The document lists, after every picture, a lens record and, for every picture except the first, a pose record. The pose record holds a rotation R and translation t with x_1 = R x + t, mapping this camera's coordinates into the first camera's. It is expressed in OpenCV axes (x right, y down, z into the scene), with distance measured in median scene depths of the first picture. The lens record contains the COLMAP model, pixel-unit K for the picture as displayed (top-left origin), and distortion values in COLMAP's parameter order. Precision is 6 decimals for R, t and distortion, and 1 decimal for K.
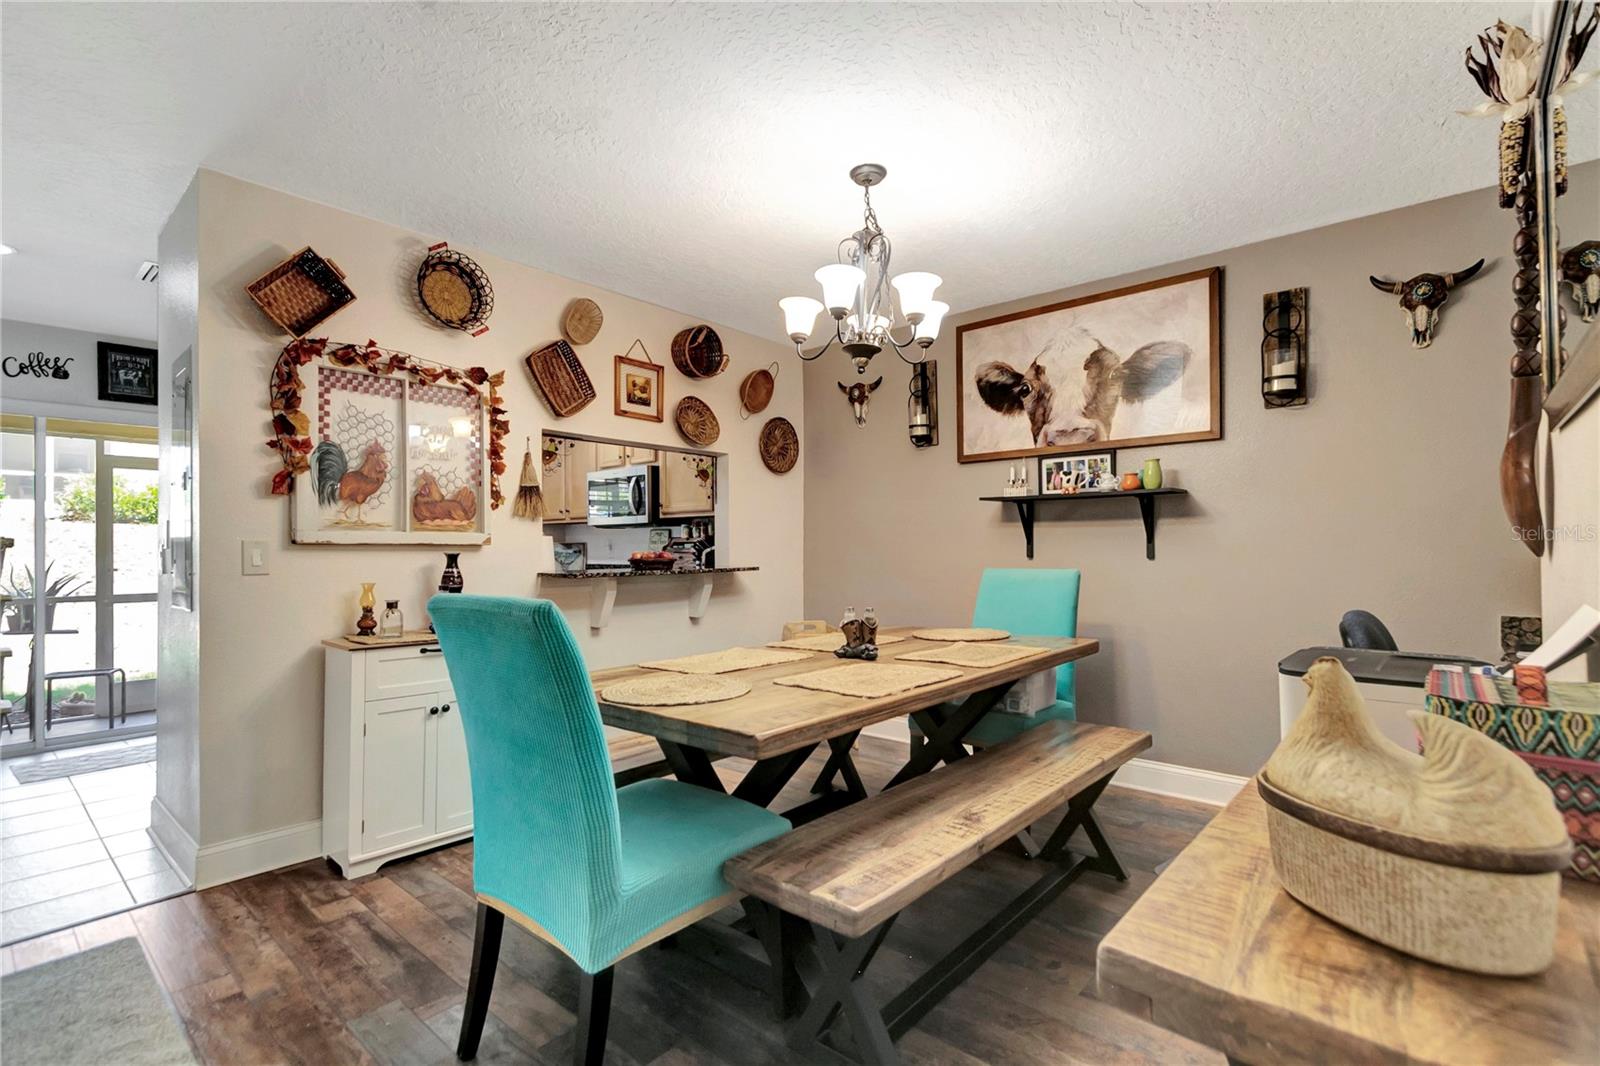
lens RADIAL K [[732.1, 0, 810.0], [0, 732.1, 543.5], [0, 0, 1]] dist [0.002102, -0.000304]
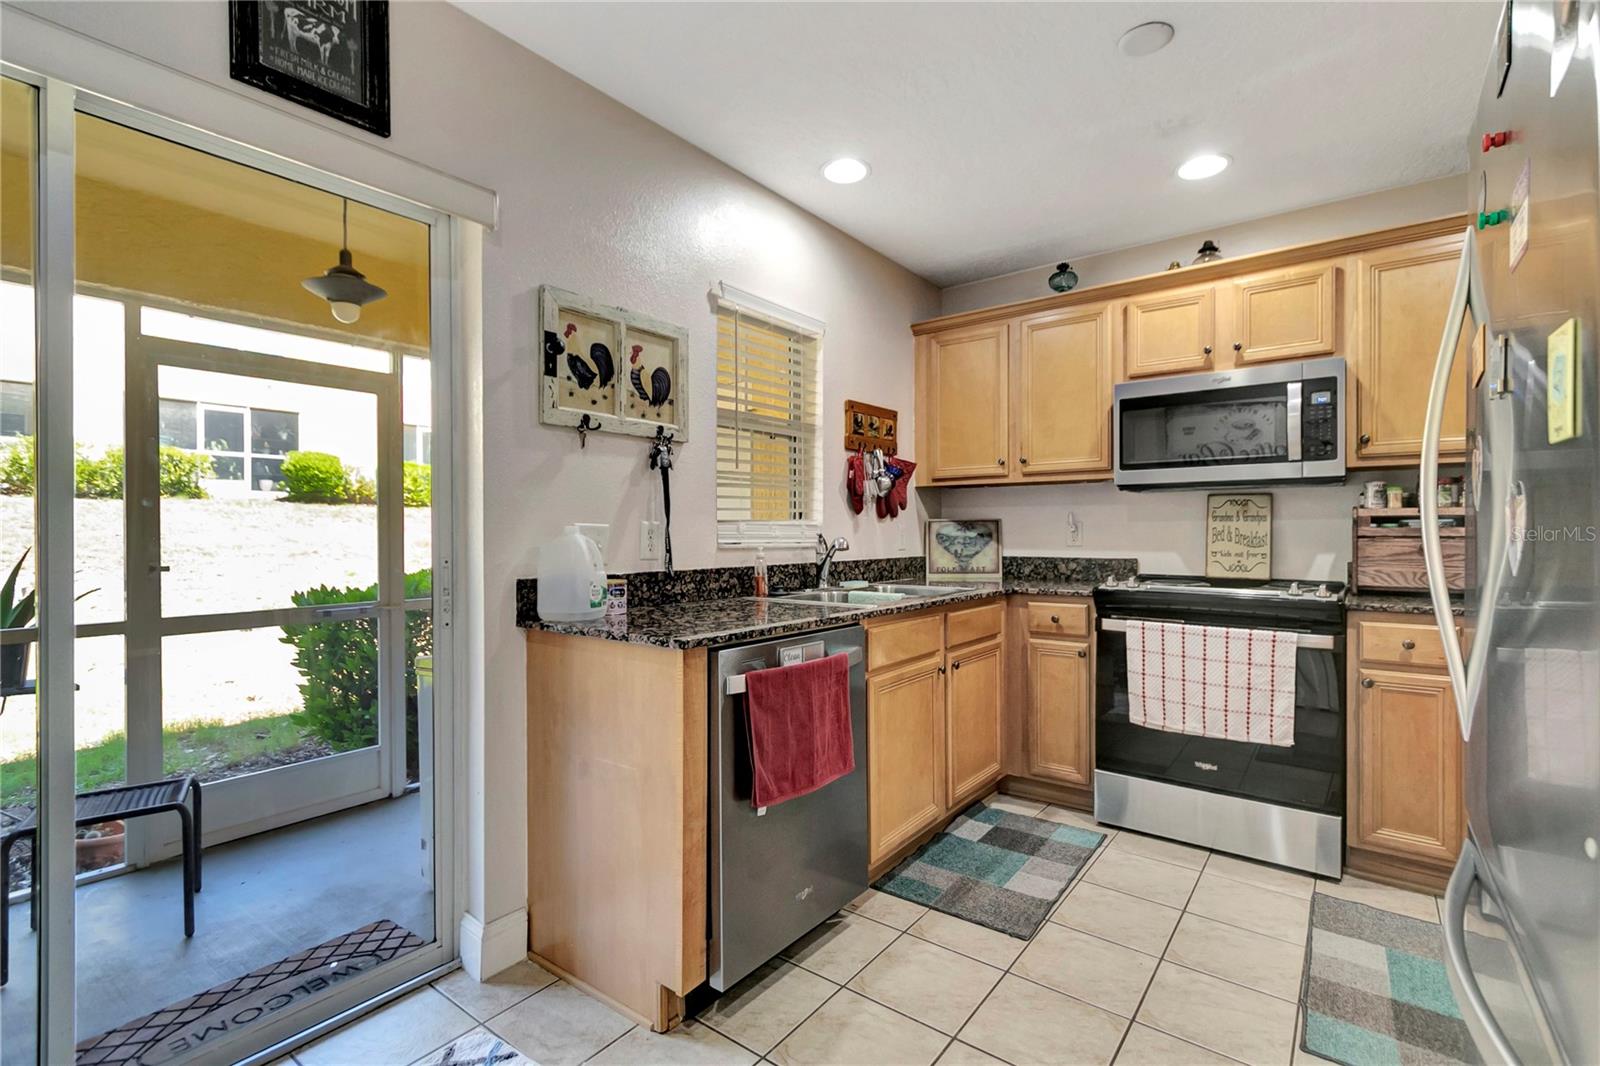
lens RADIAL K [[719.6, 0, 806.7], [0, 719.6, 536.0], [0, 0, 1]] dist [0.001914, 0.000084]
pose [[0.998342, 0.002230, 0.057523, -0.855309], [-0.002954, 0.999918, 0.012497, 0.009619], [-0.057491, -0.012646, 0.998266, 0.769532]]
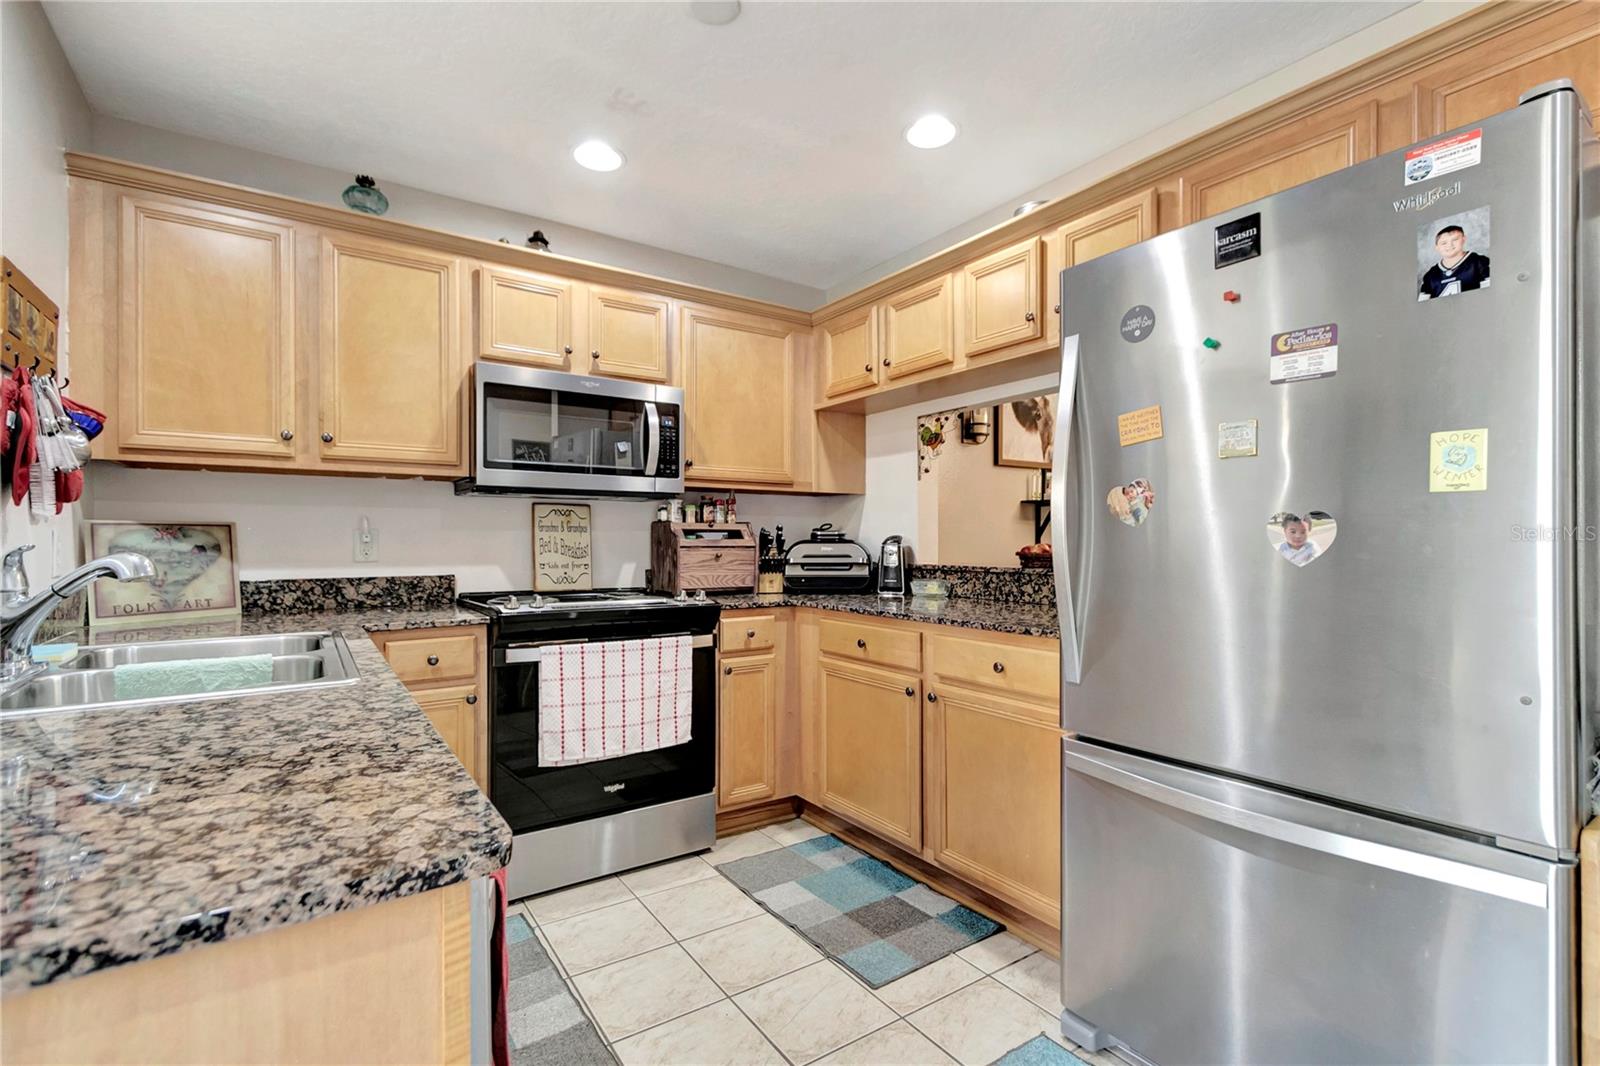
lens RADIAL K [[732.1, 0, 810.0], [0, 732.1, 543.5], [0, 0, 1]] dist [0.002102, -0.000304]
pose [[0.251666, 0.002323, 0.967811, -1.031722], [-0.006495, 0.999979, -0.000712, 0.013290], [-0.967792, -0.006107, 0.251676, 1.086690]]
